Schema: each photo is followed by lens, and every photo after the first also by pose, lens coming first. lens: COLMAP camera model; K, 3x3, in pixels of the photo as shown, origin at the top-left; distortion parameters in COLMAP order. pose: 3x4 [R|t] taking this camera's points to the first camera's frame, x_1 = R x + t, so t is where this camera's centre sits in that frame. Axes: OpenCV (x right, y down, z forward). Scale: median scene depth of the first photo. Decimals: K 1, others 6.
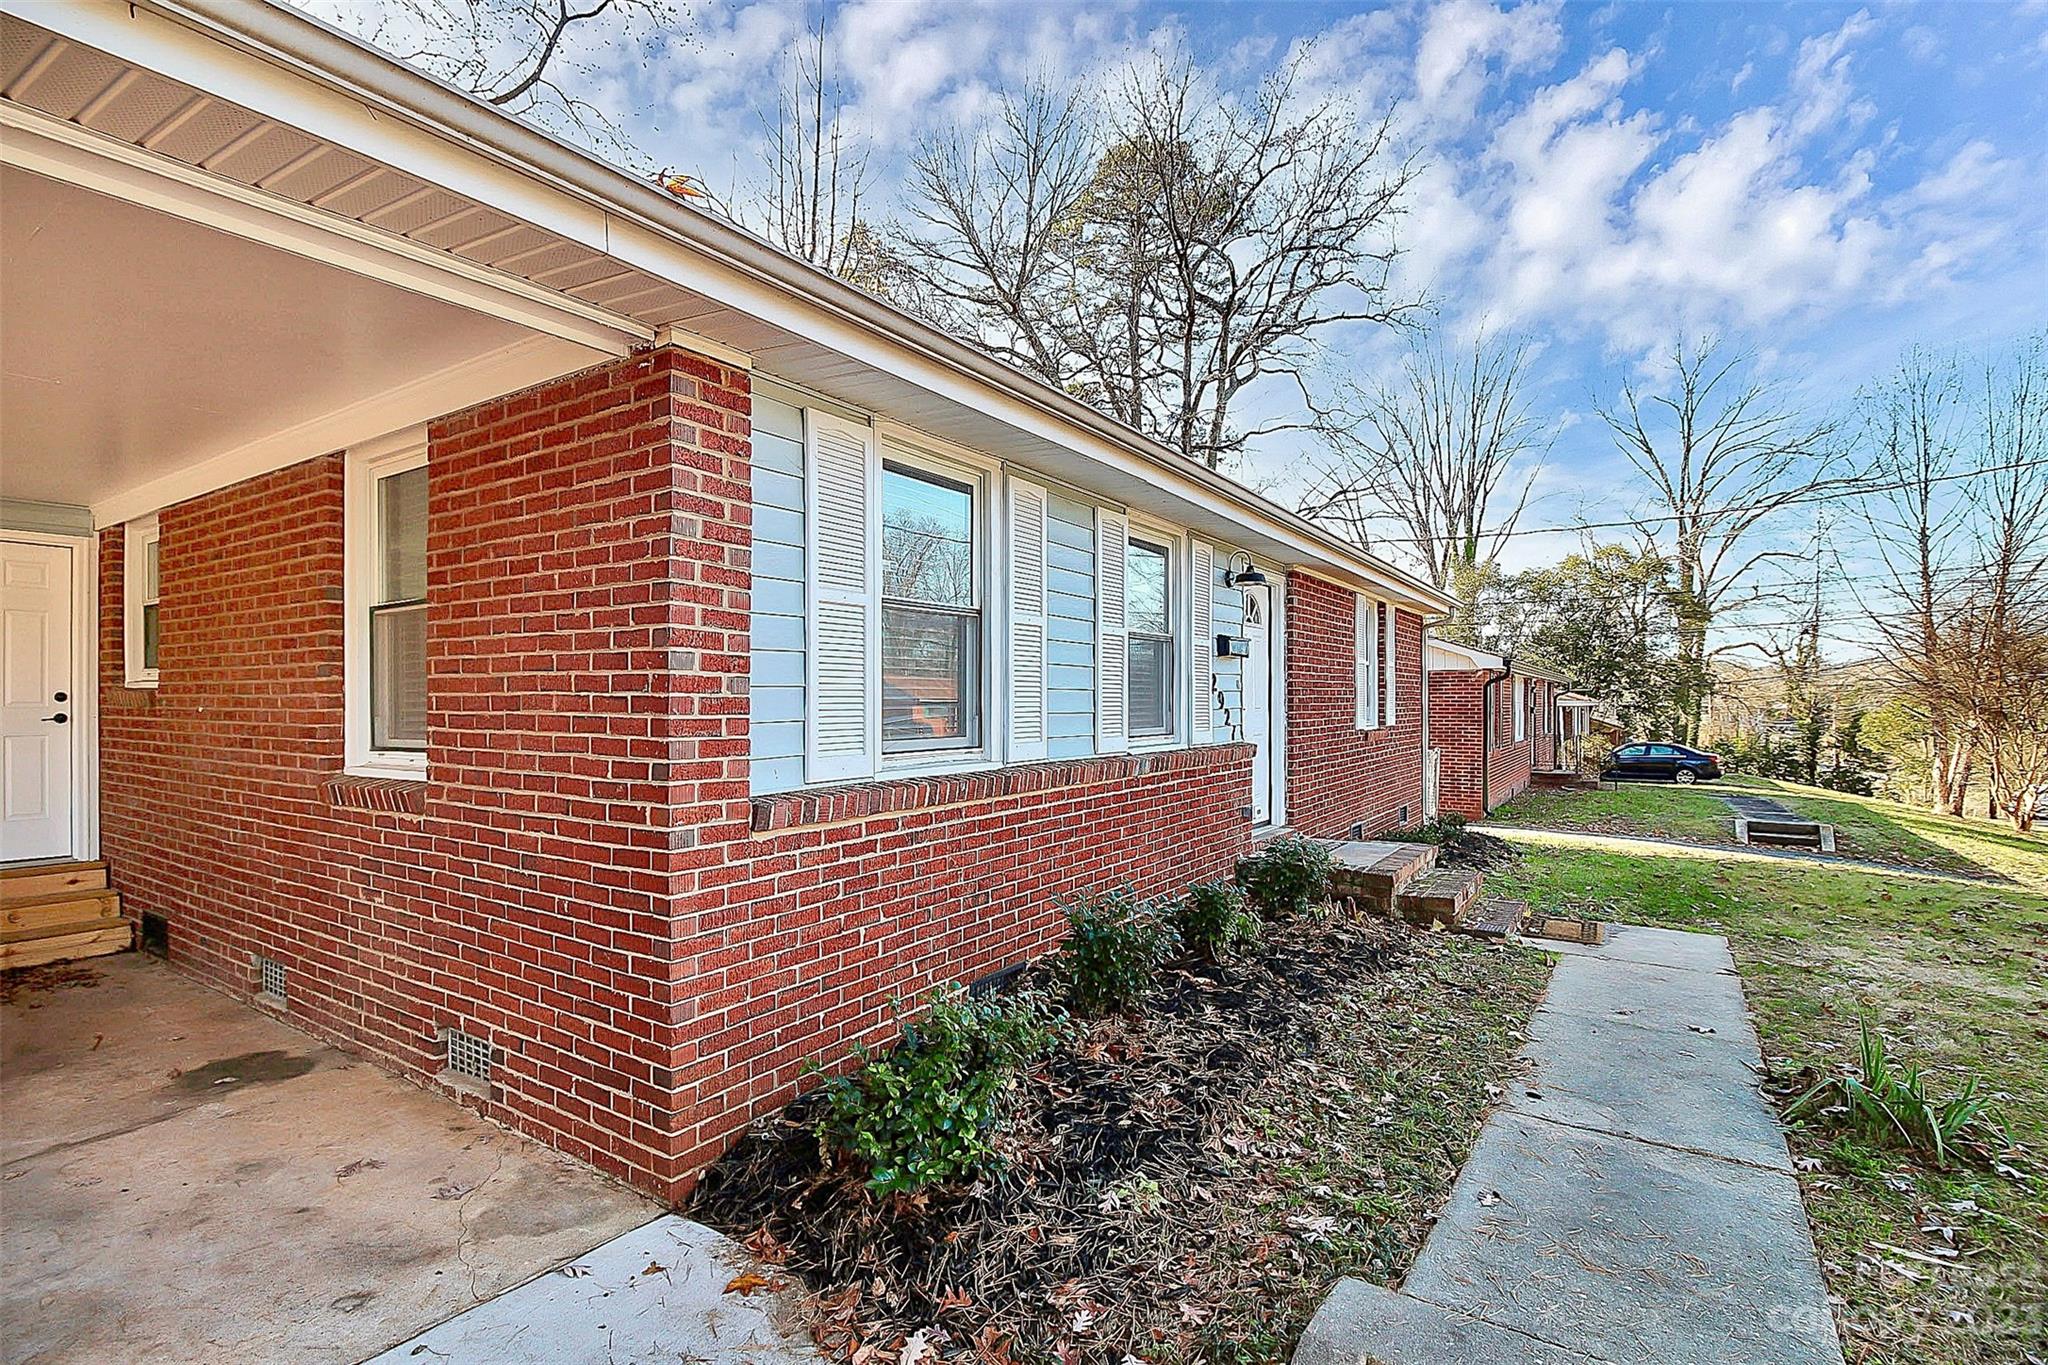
lens RADIAL K [[959.2, 0, 1045.8], [0, 959.2, 682.6], [0, 0, 1]] dist [-0.003738, -0.007338]
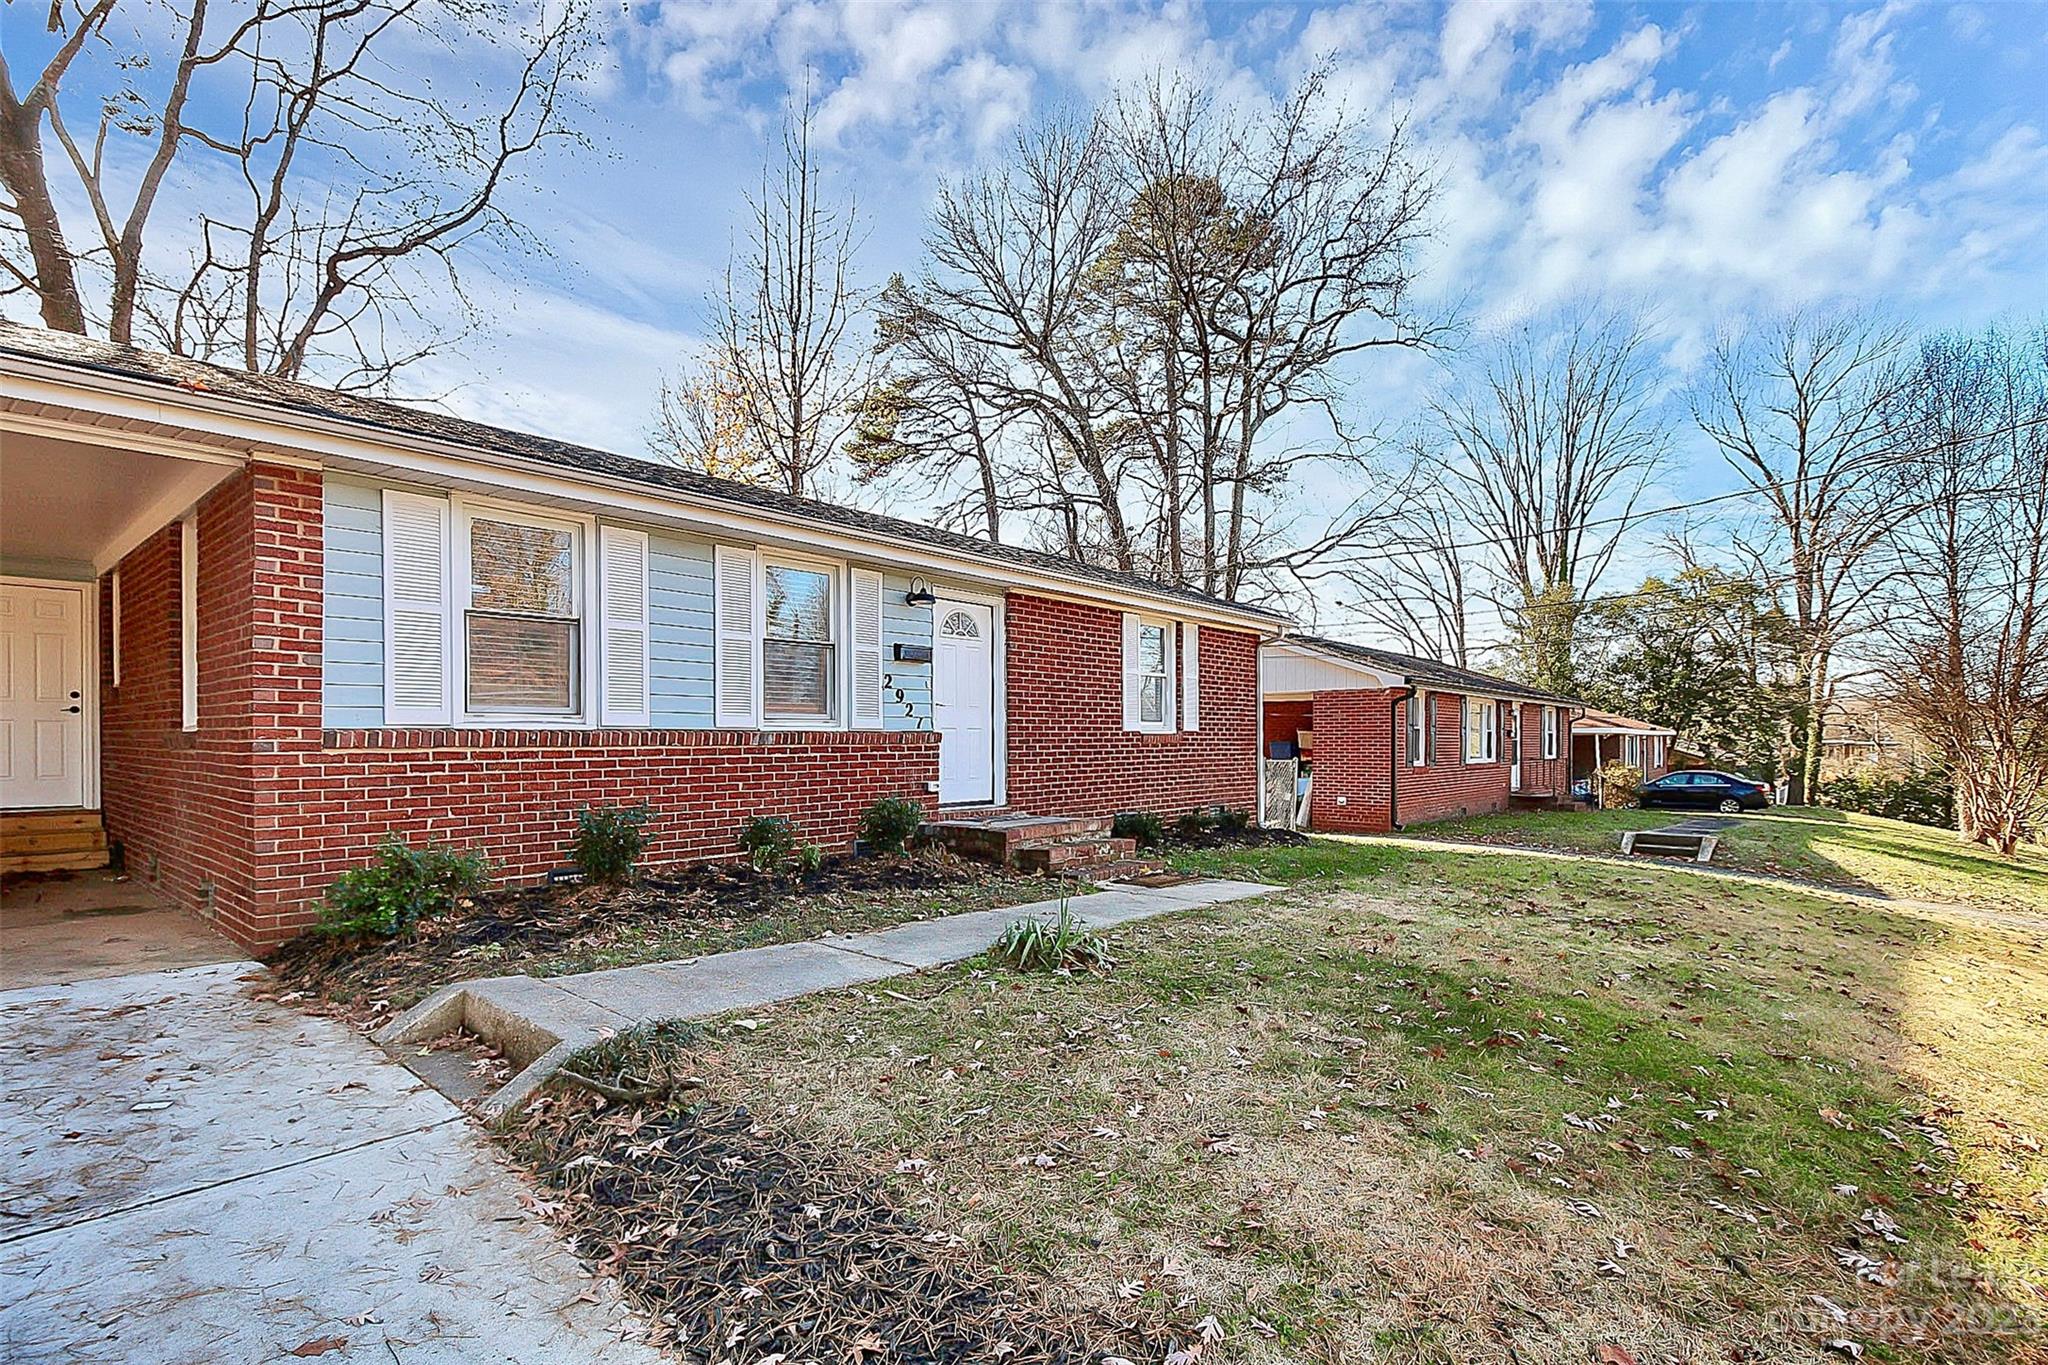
lens RADIAL K [[968.1, 0, 1025.4], [0, 968.1, 736.1], [0, 0, 1]] dist [0.003708, -0.012040]
pose [[0.991011, -0.004609, -0.133701, 0.145400], [0.006347, 0.999901, 0.012579, 0.015704], [0.133630, -0.013314, 0.990942, -0.064547]]
